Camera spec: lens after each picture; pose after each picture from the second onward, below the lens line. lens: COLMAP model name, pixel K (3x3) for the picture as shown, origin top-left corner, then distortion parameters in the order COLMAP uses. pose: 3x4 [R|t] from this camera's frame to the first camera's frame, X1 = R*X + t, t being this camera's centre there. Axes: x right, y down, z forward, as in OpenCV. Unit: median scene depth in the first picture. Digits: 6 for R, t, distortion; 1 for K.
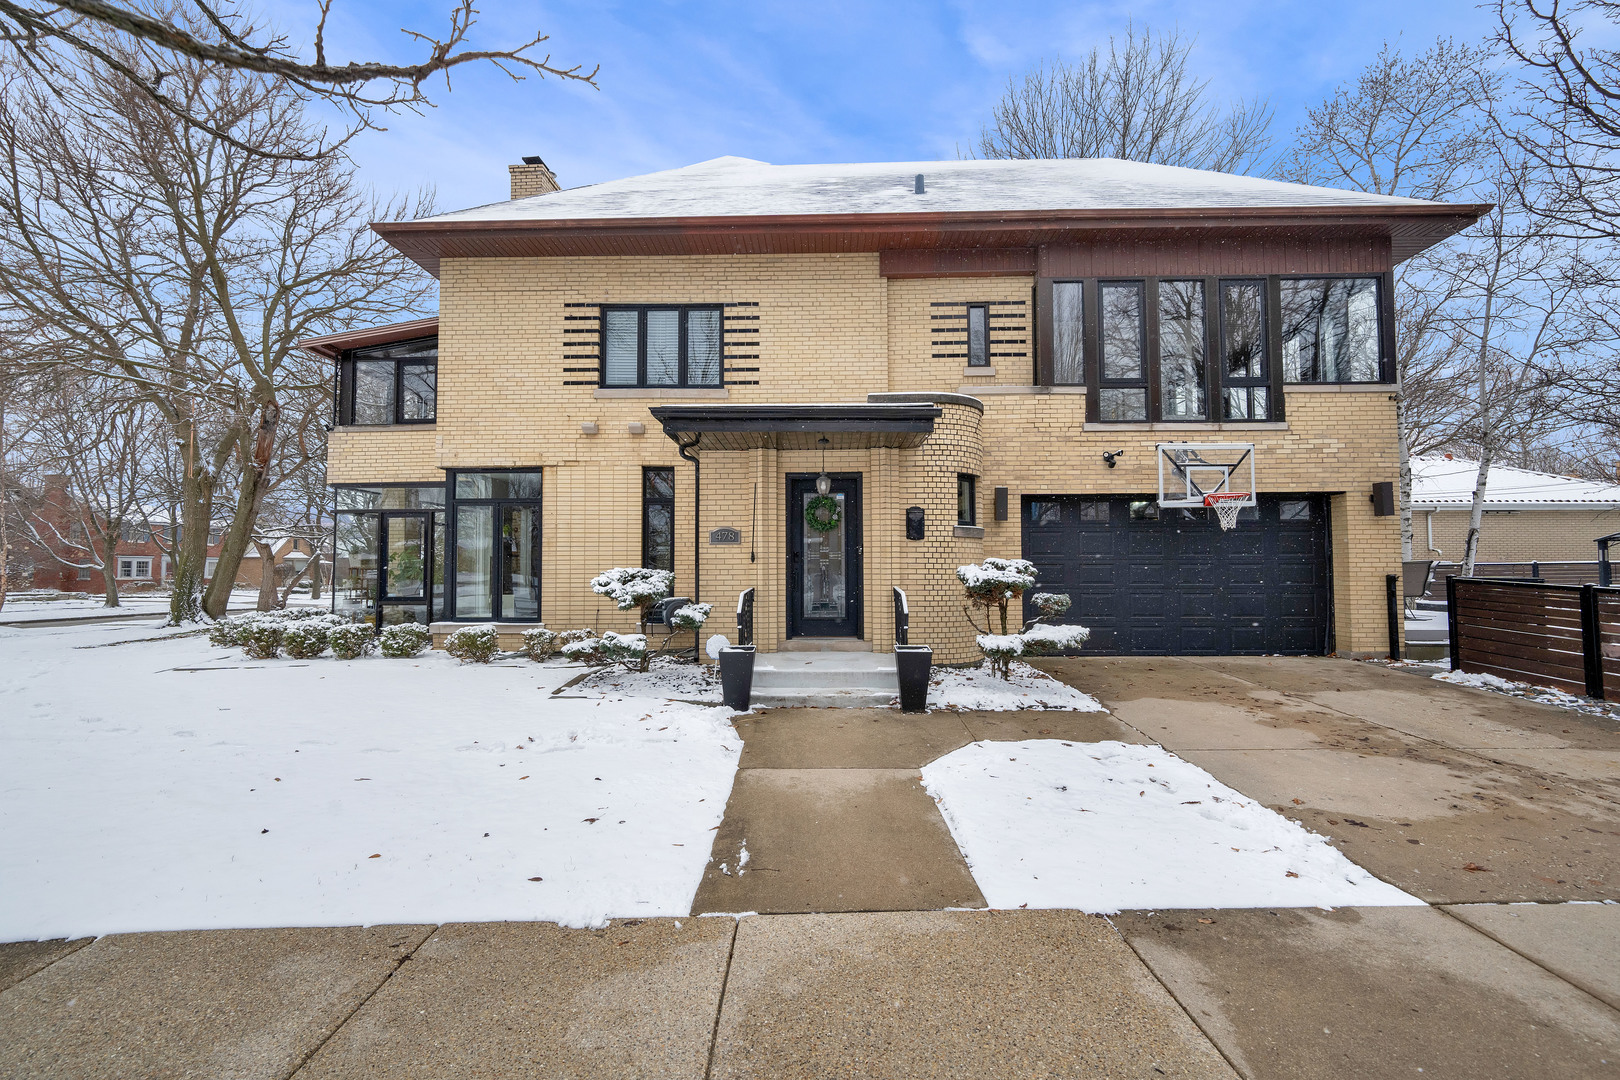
lens RADIAL K [[689.6, 0, 810.0], [0, 689.6, 540.0], [0, 0, 1]] dist [-0.001845, -0.000391]
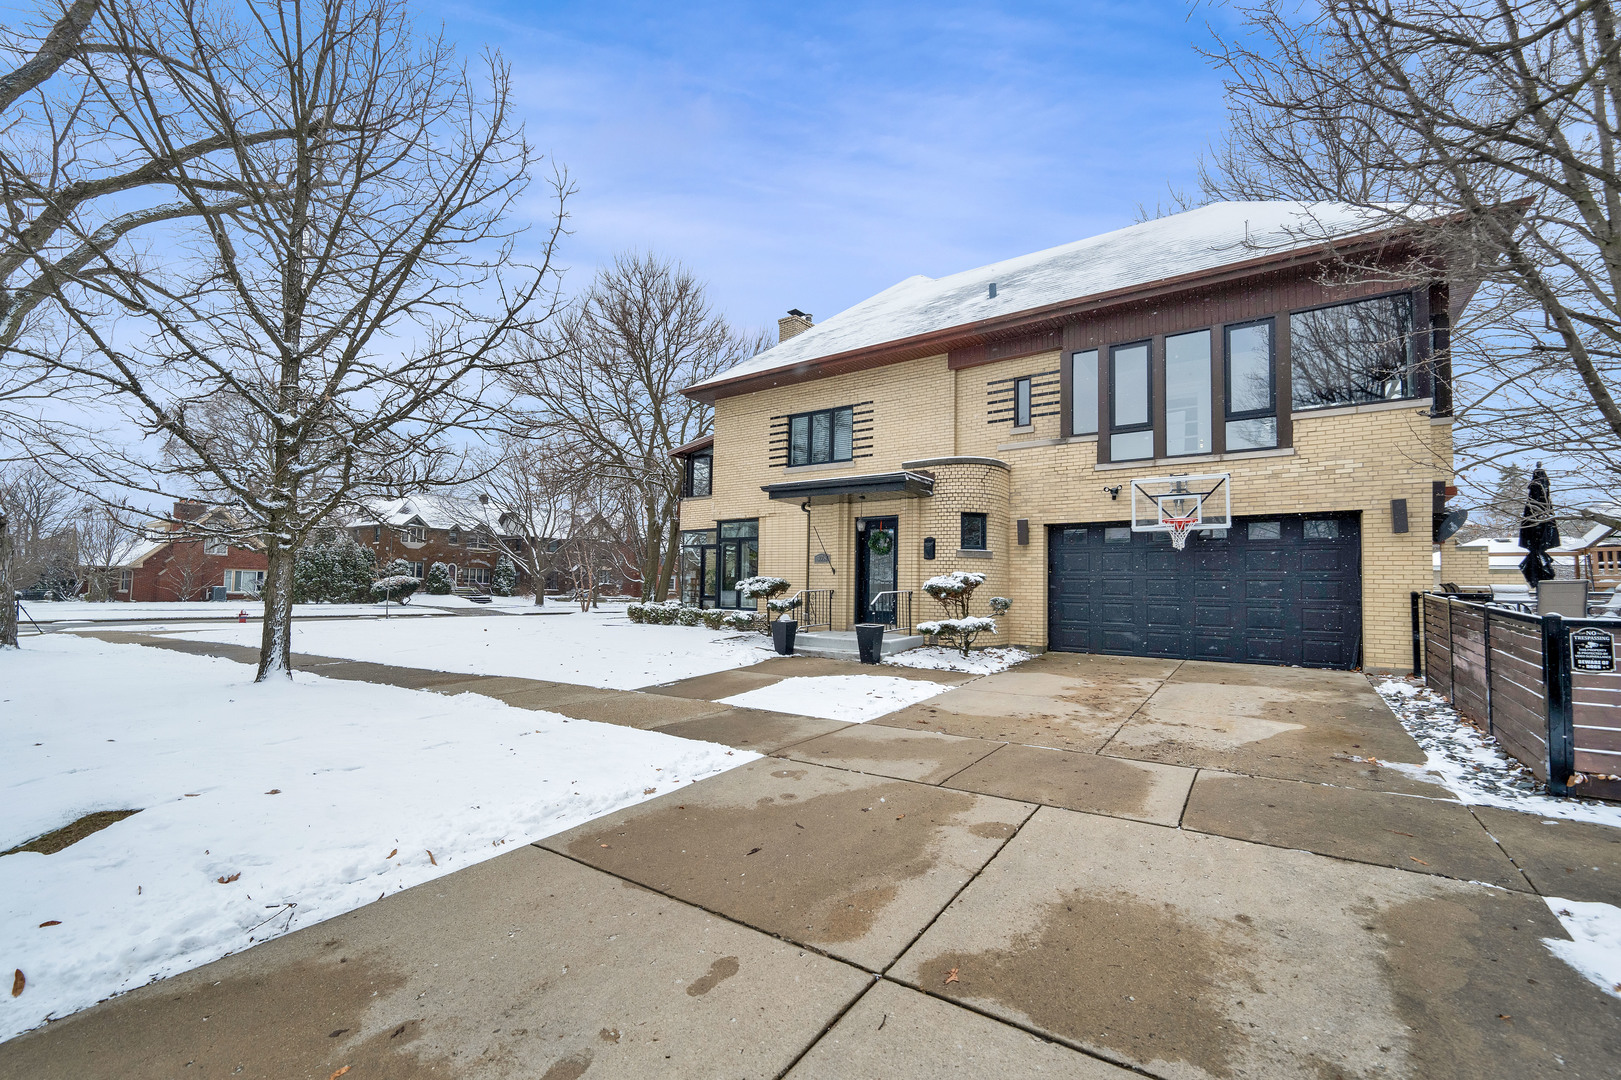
lens RADIAL K [[660.1, 0, 810.4], [0, 660.1, 563.7], [0, 0, 1]] dist [0.000042, -0.000052]
pose [[0.829562, -0.003341, -0.558405, 0.626516], [0.002624, 0.999994, -0.002084, 0.009243], [0.558409, 0.000264, 0.829566, -0.263816]]
